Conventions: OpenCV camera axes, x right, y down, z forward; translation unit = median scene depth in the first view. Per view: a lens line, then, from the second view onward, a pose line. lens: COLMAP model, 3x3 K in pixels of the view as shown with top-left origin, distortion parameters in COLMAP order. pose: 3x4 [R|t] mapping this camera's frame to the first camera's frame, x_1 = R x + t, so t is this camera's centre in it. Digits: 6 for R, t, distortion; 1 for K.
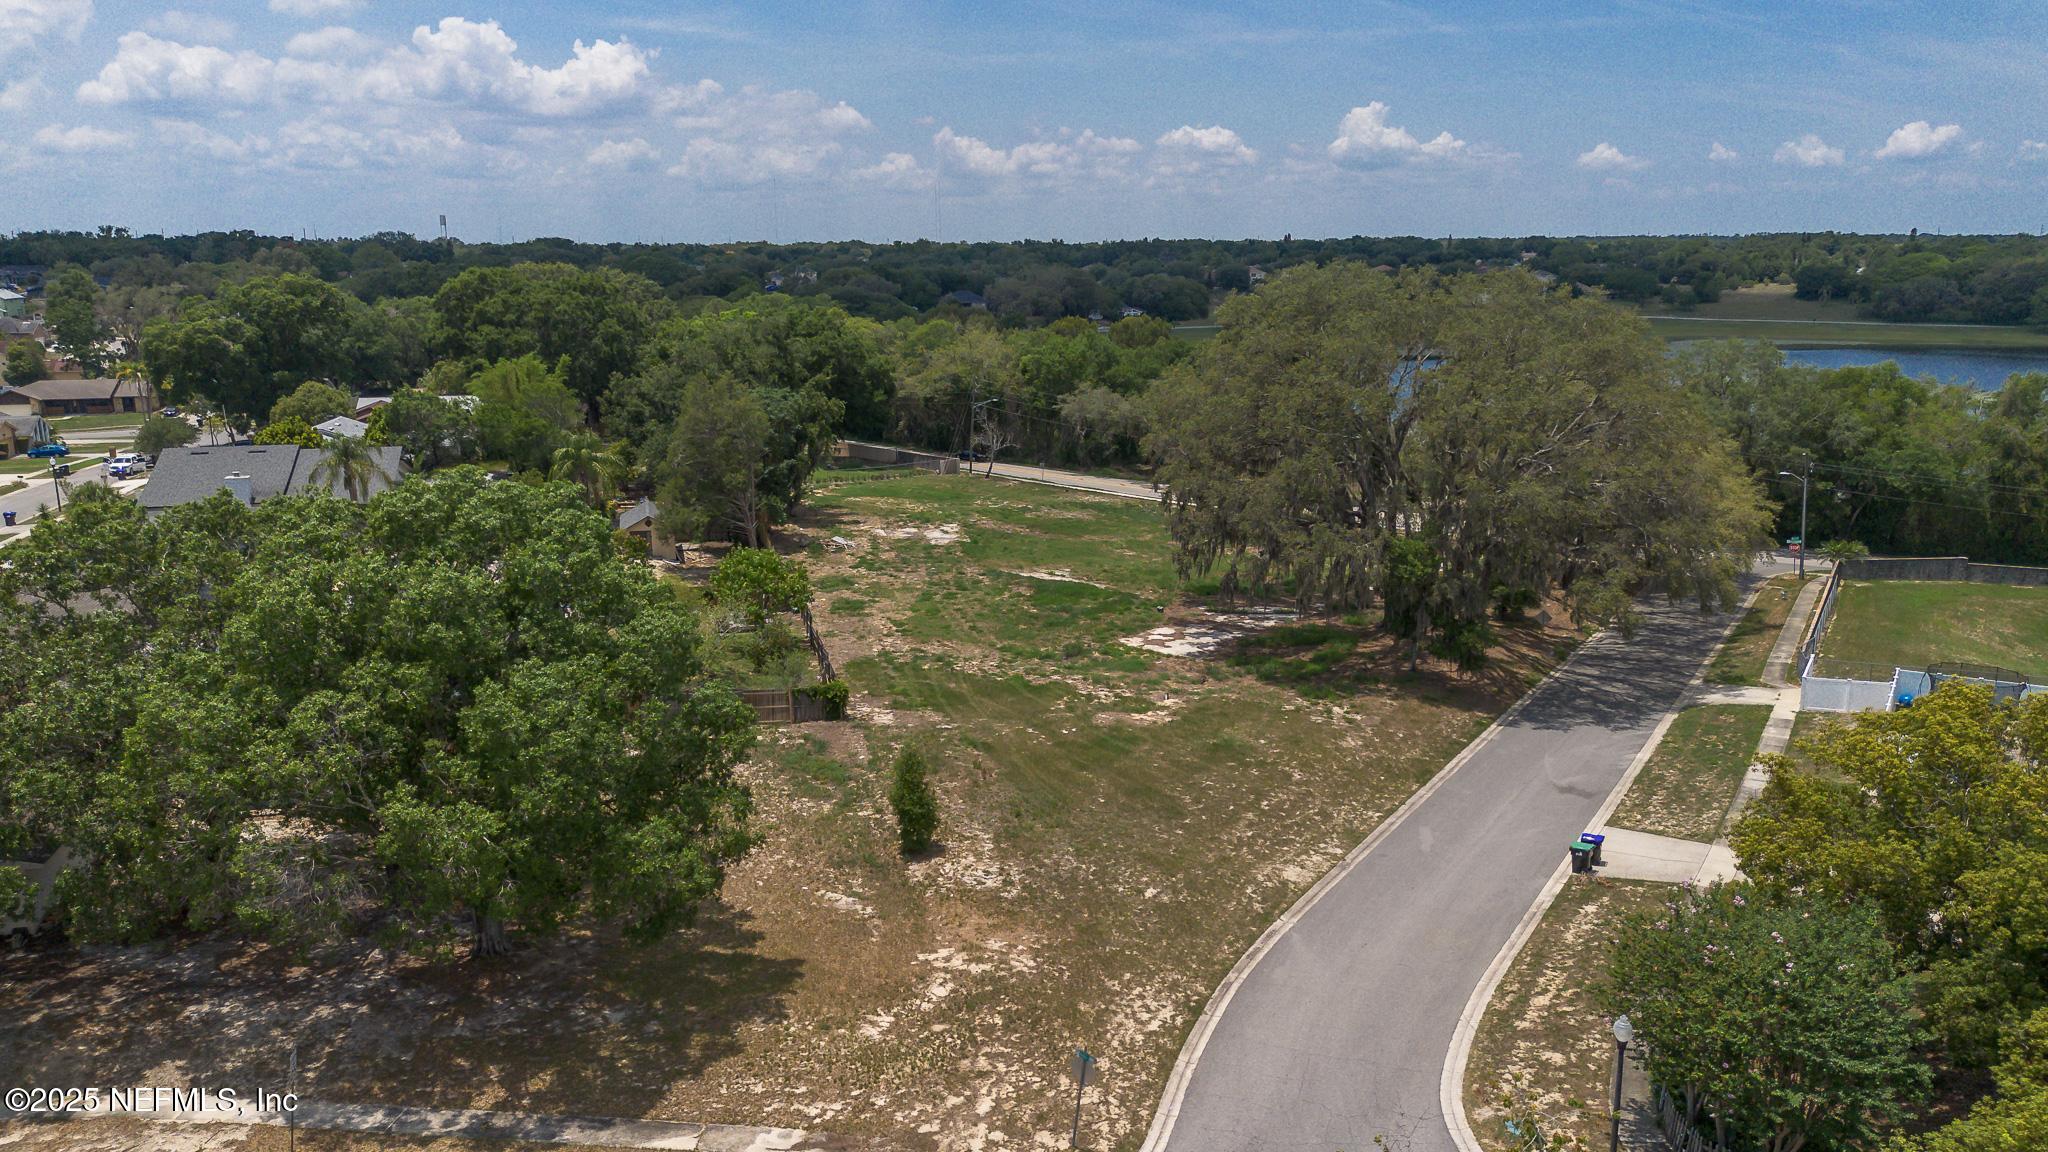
lens RADIAL K [[1474.0, 0, 1024.0], [0, 1474.0, 576.0], [0, 0, 1]] dist [0.063946, -0.061267]
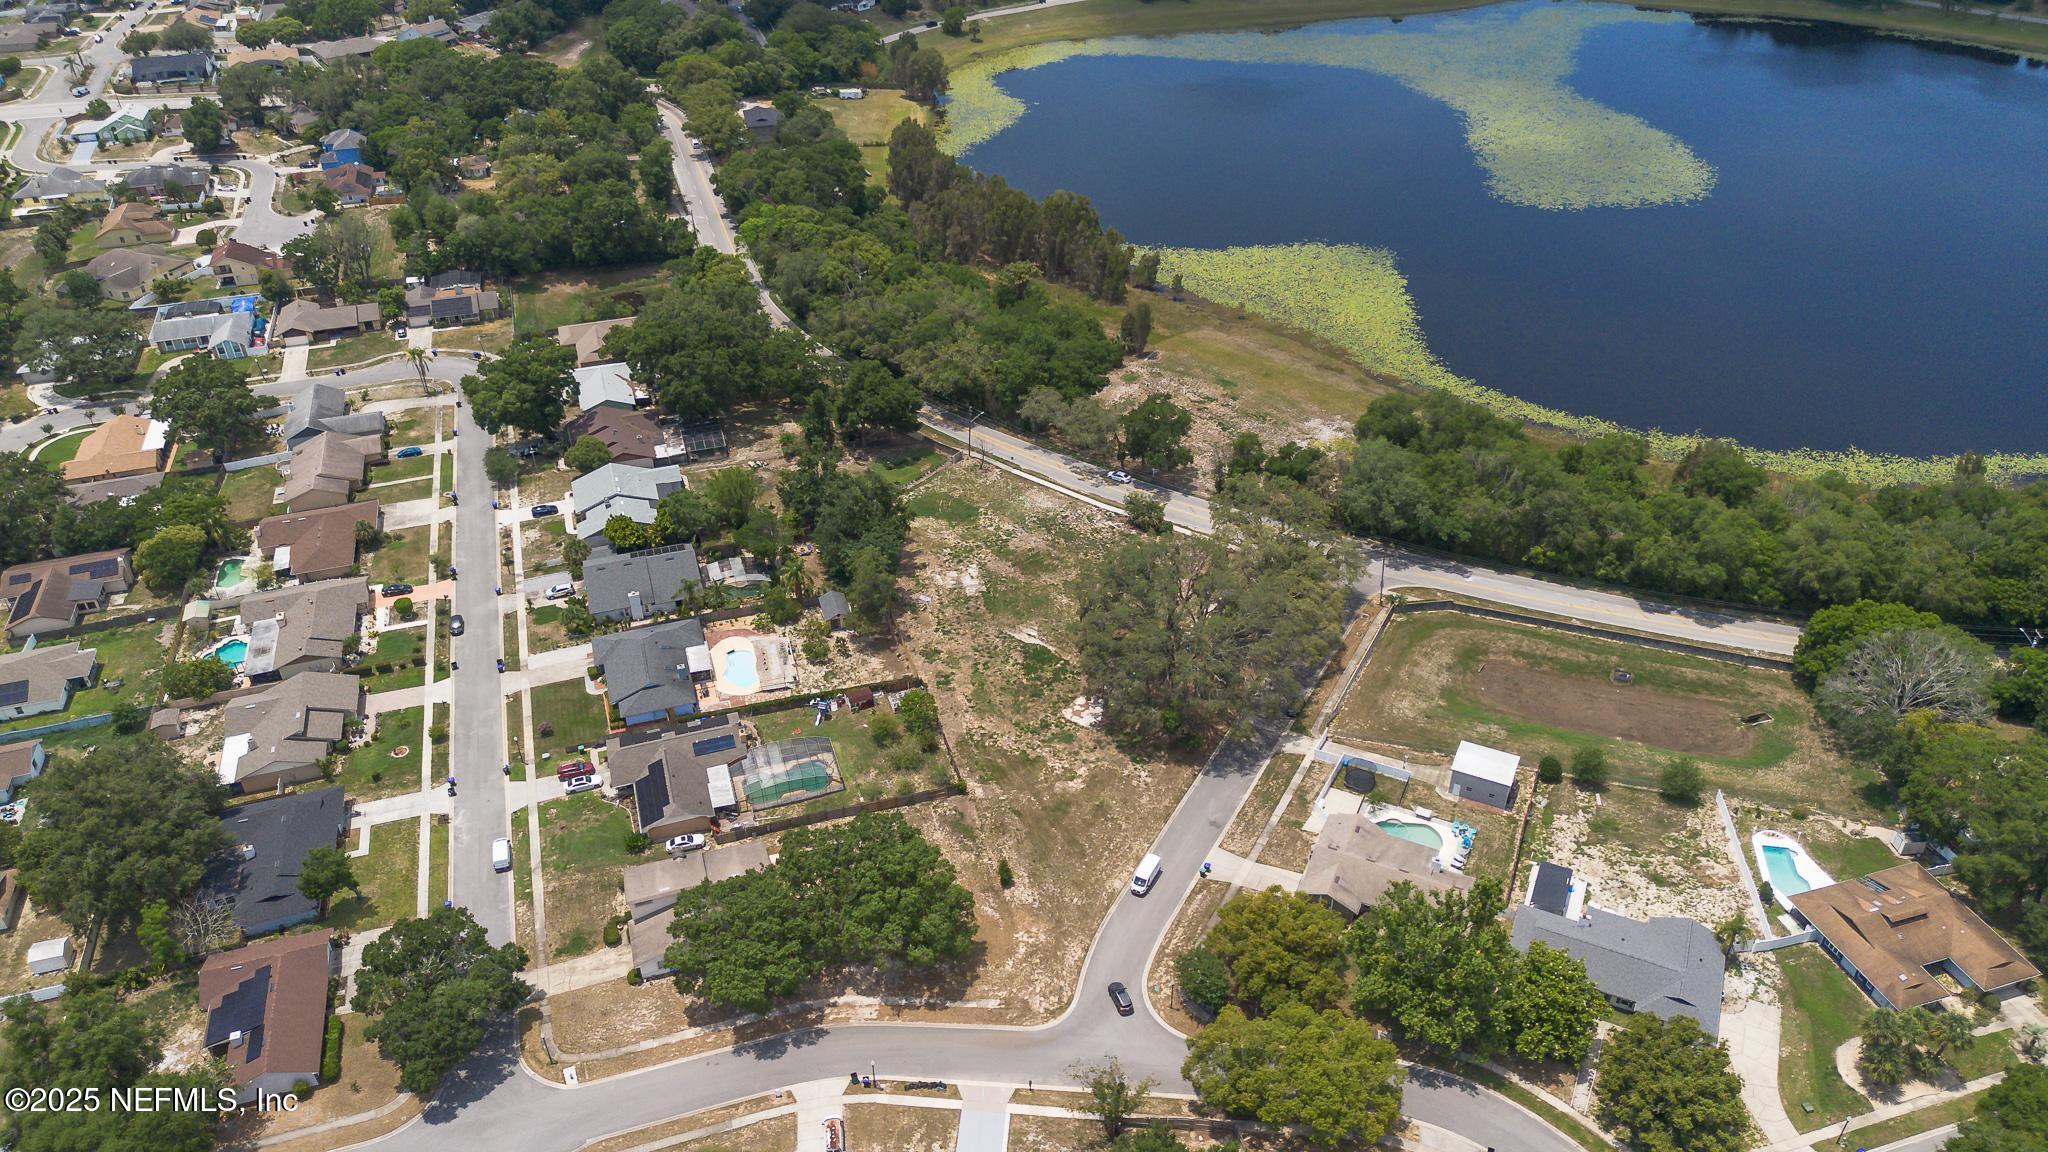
lens RADIAL K [[1447.8, 0, 1029.6], [0, 1447.8, 574.1], [0, 0, 1]] dist [0.077404, -0.078837]
pose [[0.998270, -0.038918, 0.044076, -0.134662], [0.019641, 0.927265, 0.373891, -1.671217], [-0.055421, -0.372379, 0.926425, -1.769044]]
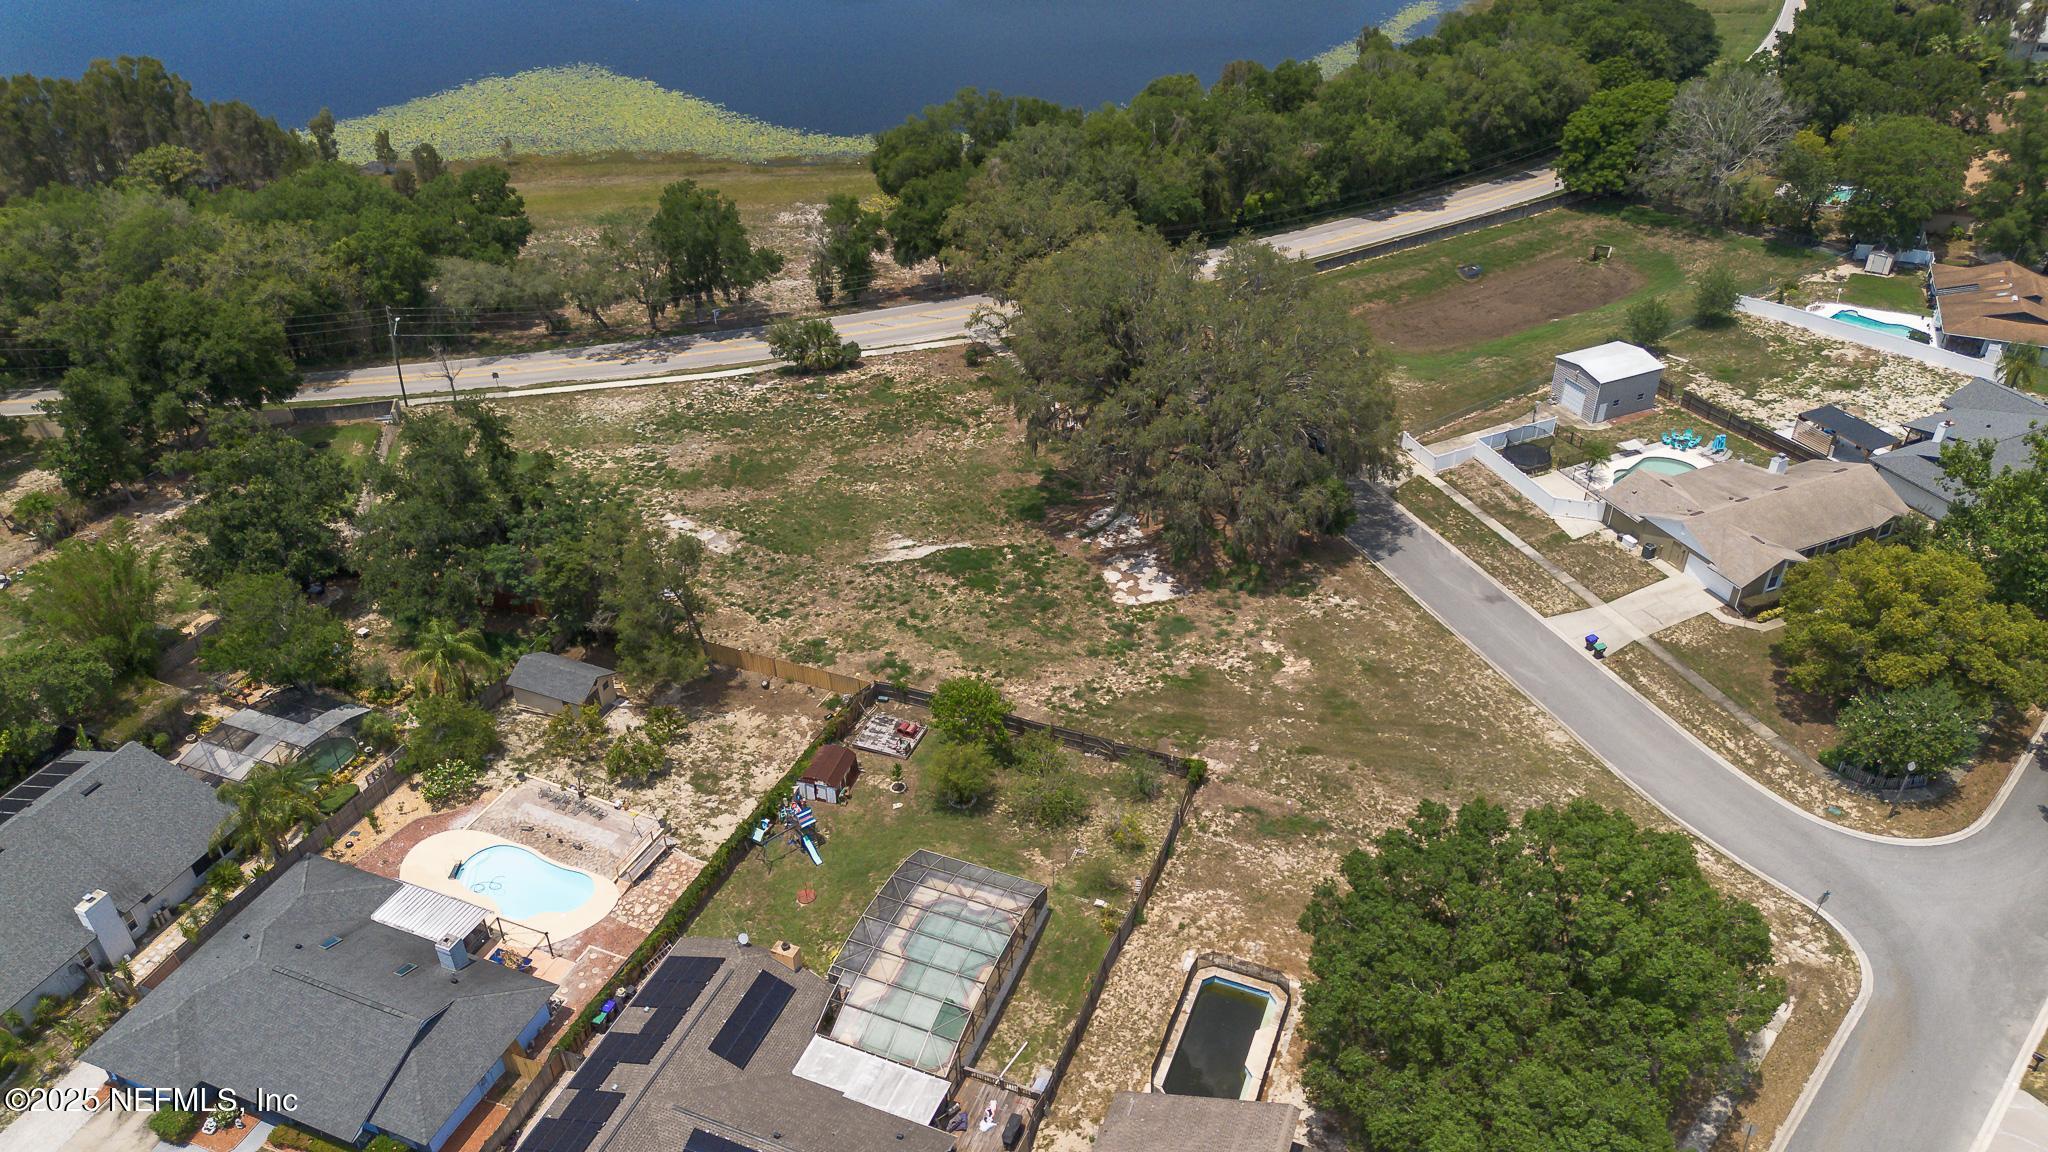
lens RADIAL K [[1445.2, 0, 1028.9], [0, 1445.2, 577.9], [0, 0, 1]] dist [0.084768, -0.092870]
pose [[0.601002, -0.458109, 0.654930, -1.311311], [0.186841, 0.877257, 0.442166, -0.898656], [-0.777102, -0.143375, 0.612826, 0.410439]]
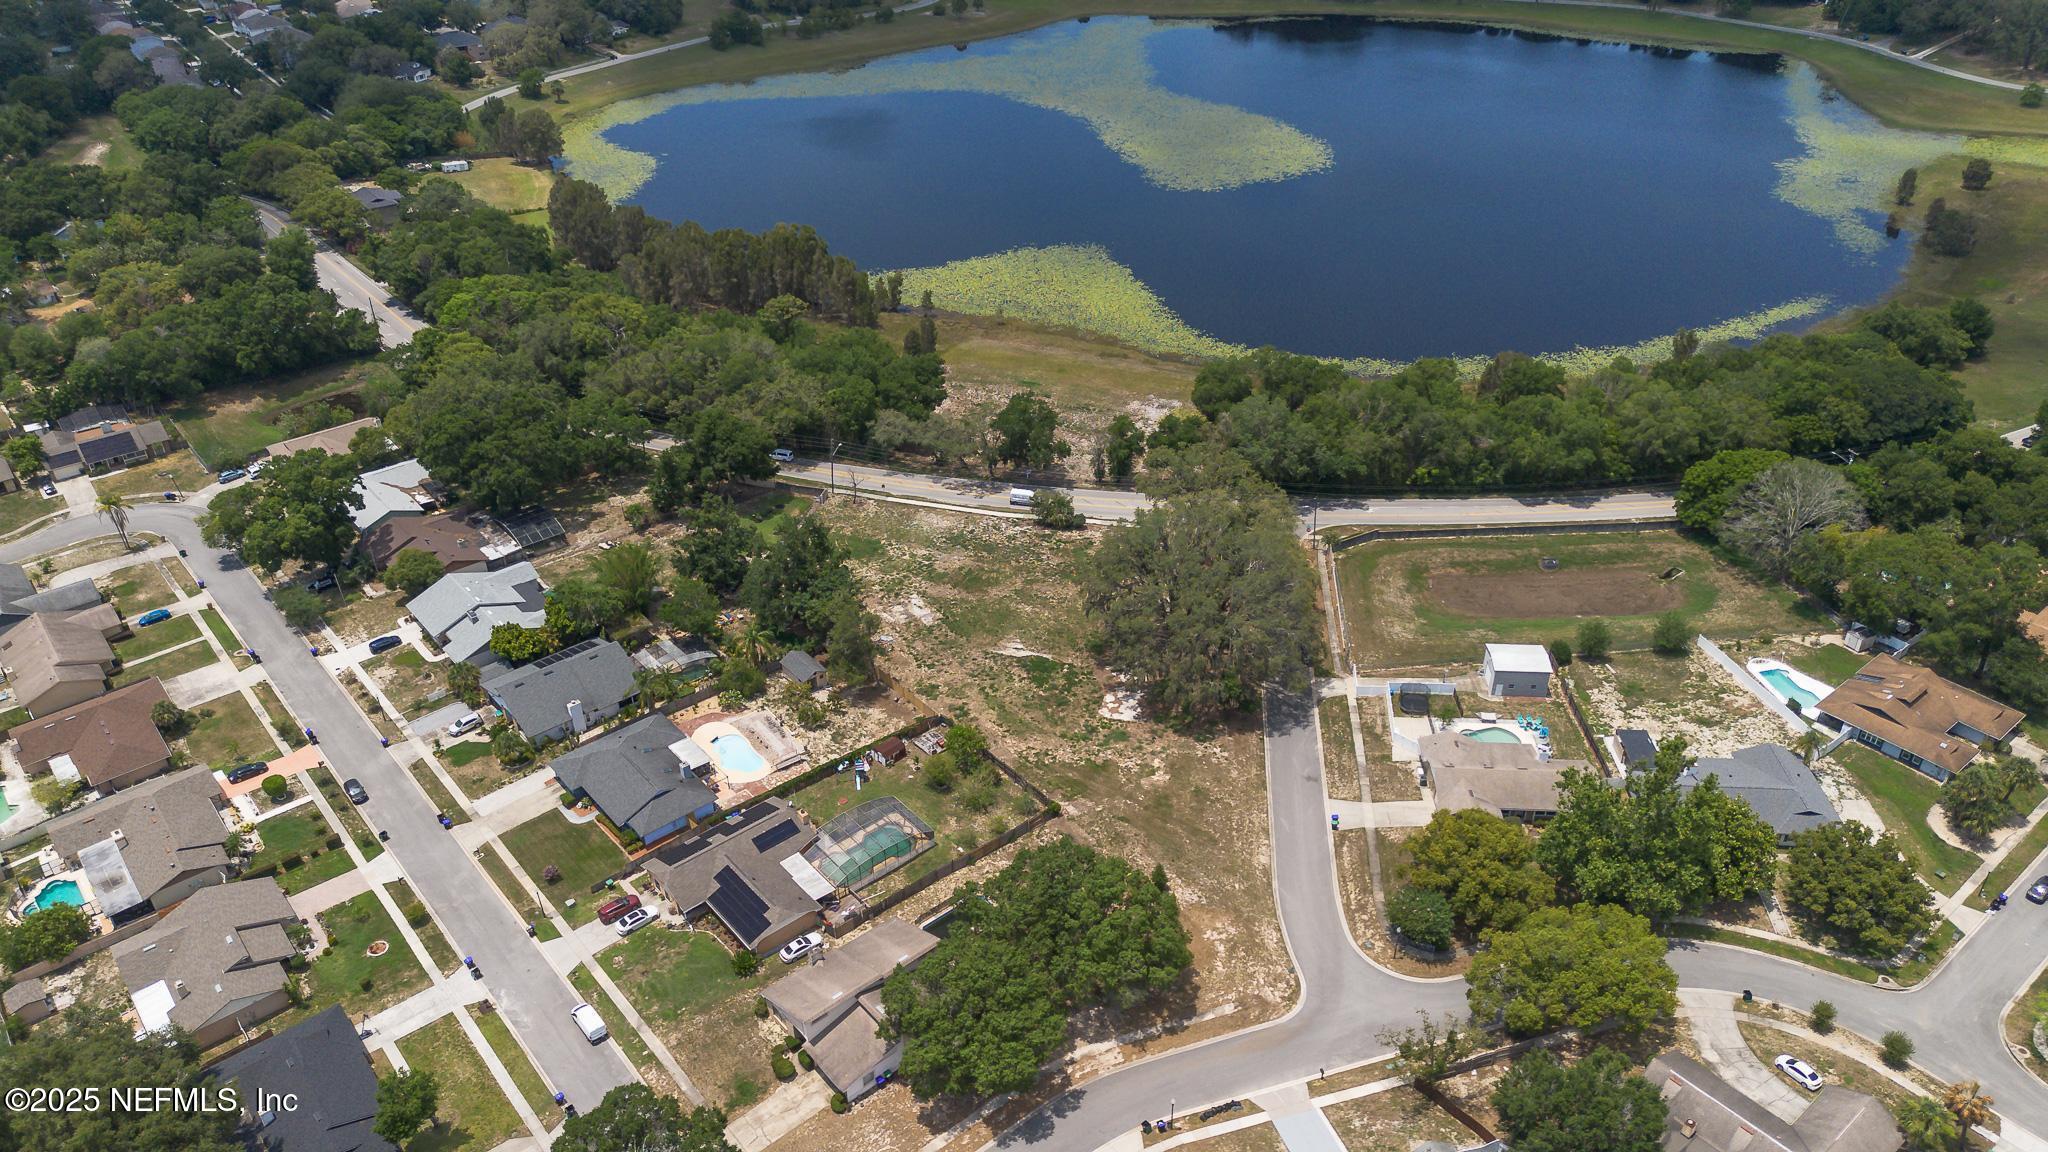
lens RADIAL K [[1447.8, 0, 1029.6], [0, 1447.8, 574.1], [0, 0, 1]] dist [0.077404, -0.078837]
pose [[0.903518, -0.235983, 0.357725, -1.244731], [0.102854, 0.929744, 0.353549, -1.524453], [-0.416024, -0.282644, 0.864312, -1.330973]]
